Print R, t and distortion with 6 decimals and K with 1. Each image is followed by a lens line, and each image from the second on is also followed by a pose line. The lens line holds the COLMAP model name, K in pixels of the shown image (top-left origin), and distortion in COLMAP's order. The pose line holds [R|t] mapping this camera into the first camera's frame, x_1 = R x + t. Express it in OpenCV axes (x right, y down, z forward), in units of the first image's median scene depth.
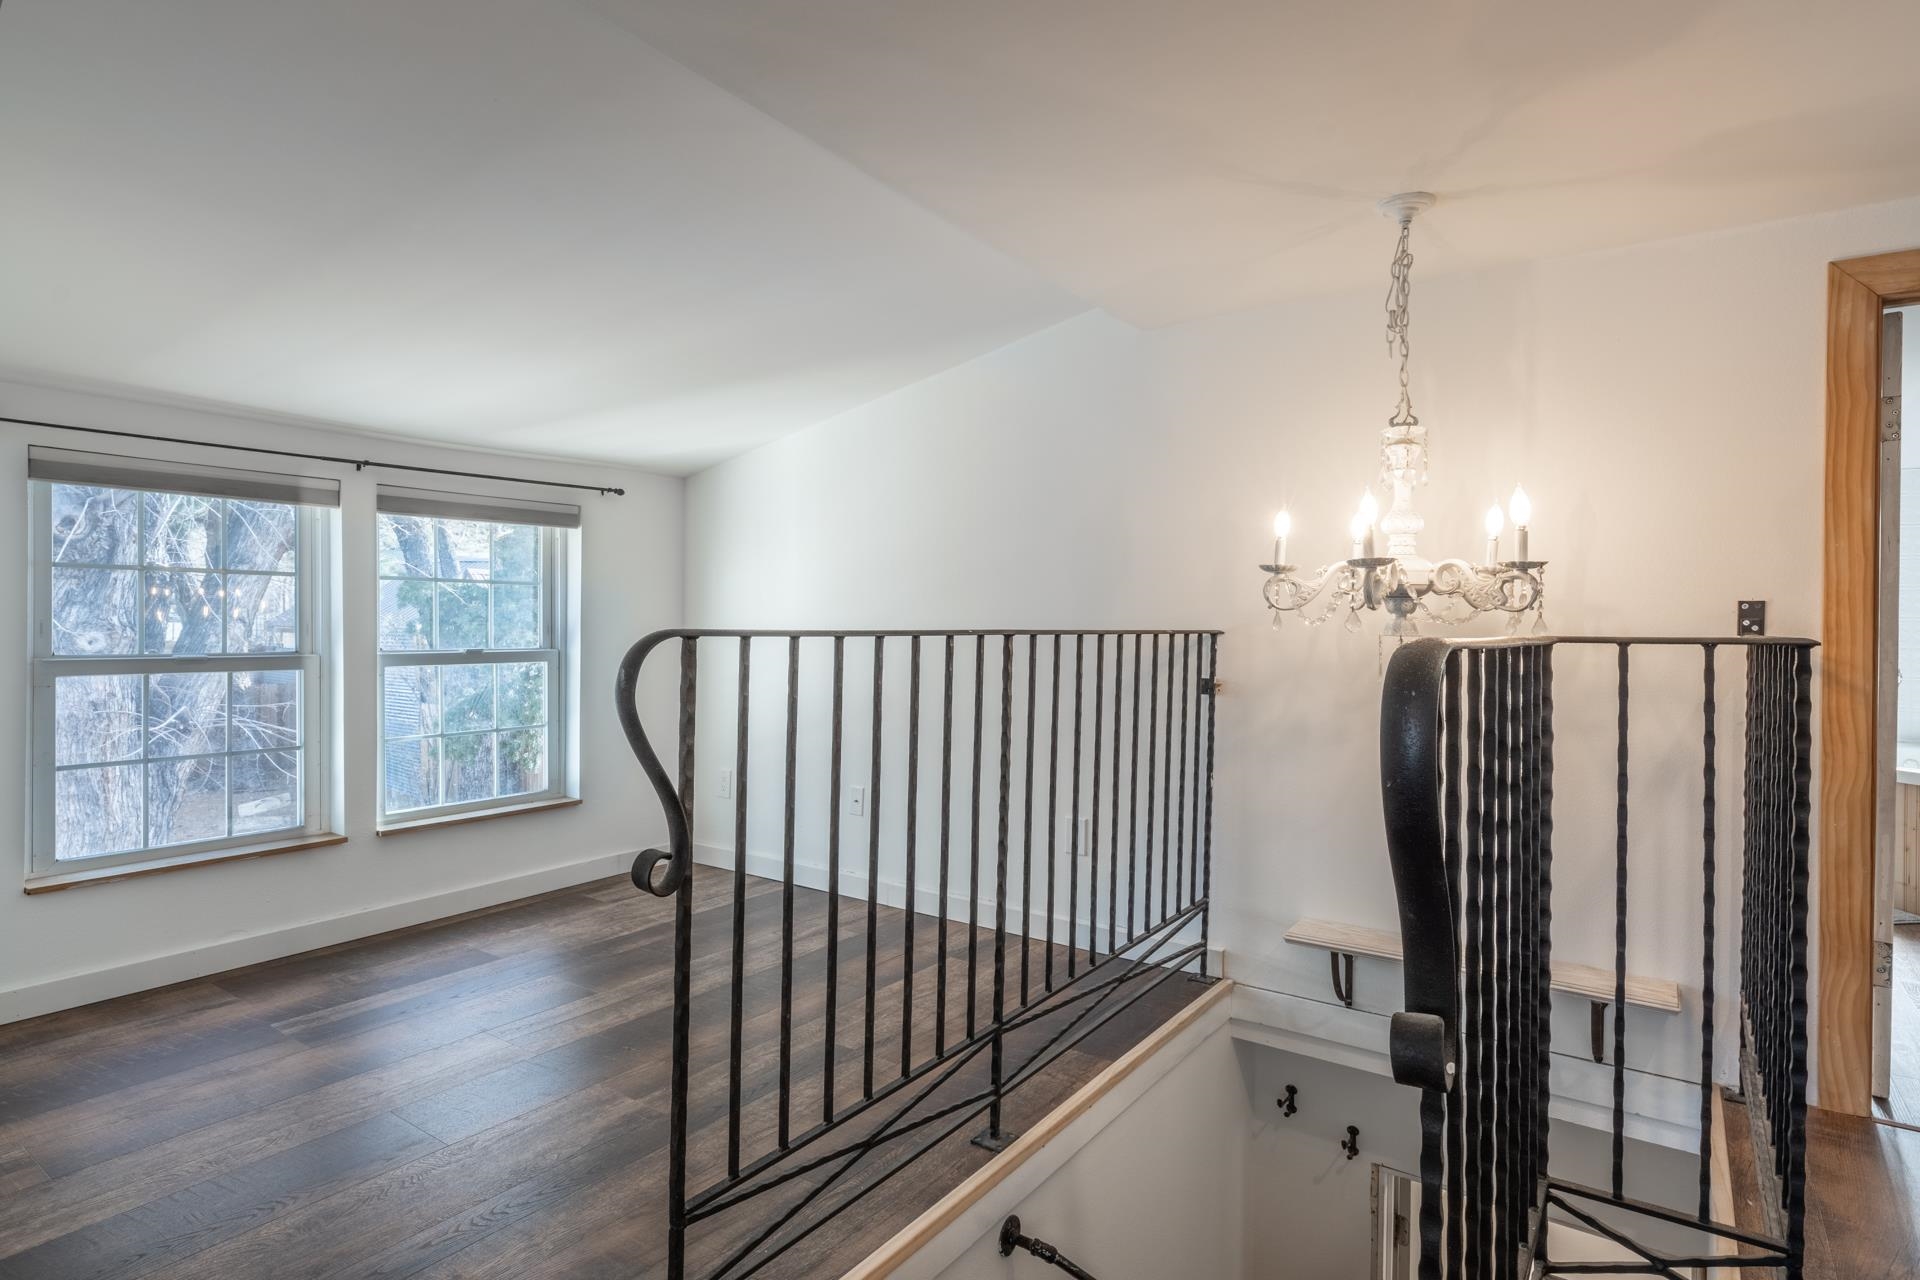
lens RADIAL K [[1014.3, 0, 956.3], [0, 1014.3, 636.9], [0, 0, 1]] dist [-0.003683, -0.001390]
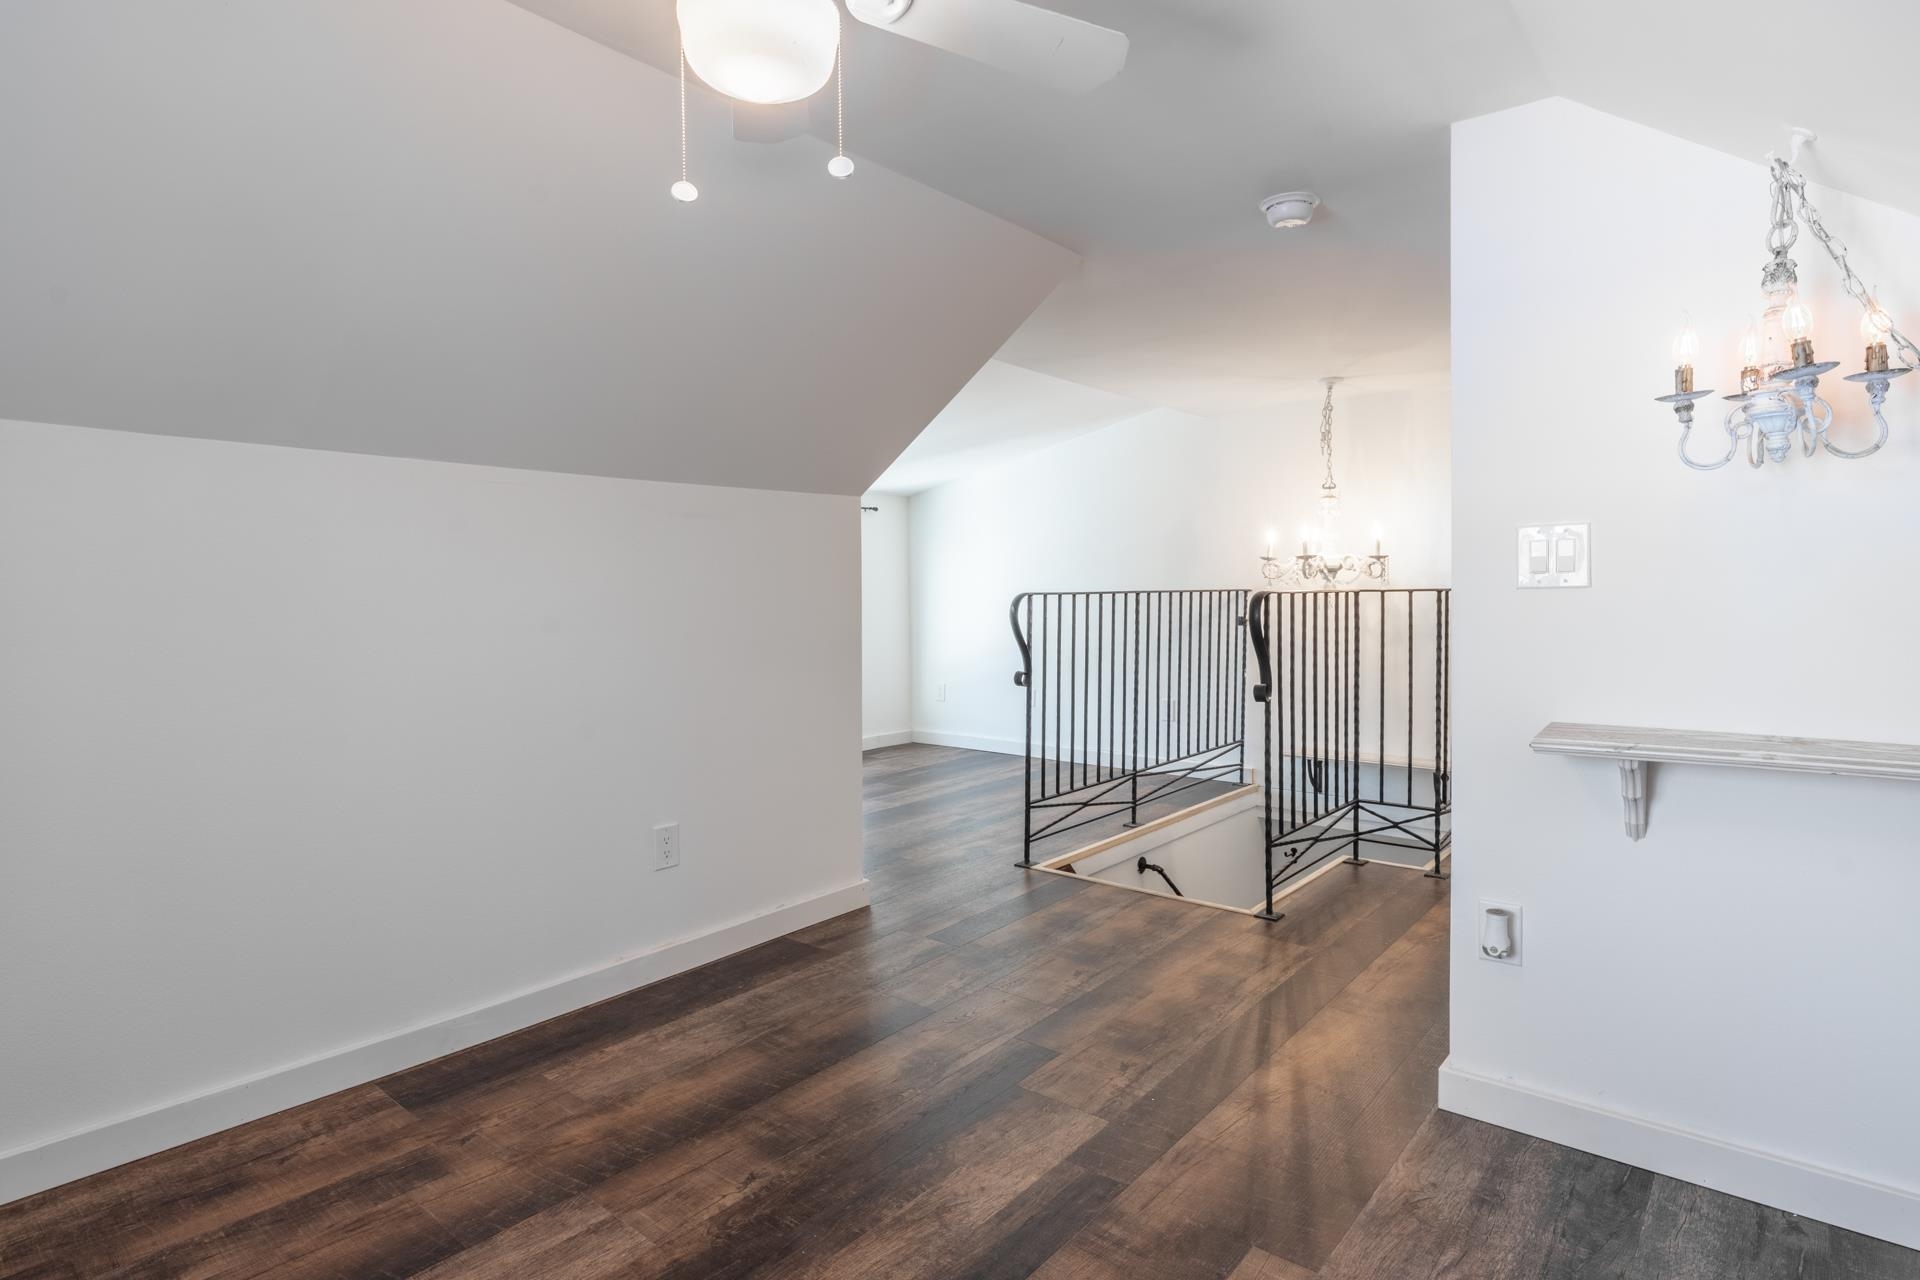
lens RADIAL K [[1014.3, 0, 964.9], [0, 1014.3, 627.1], [0, 0, 1]] dist [-0.003683, -0.001390]
pose [[0.997366, -0.013696, -0.071230, -0.160437], [0.015454, 0.999588, 0.024179, 0.012599], [0.070869, -0.025216, 0.997167, -1.165546]]
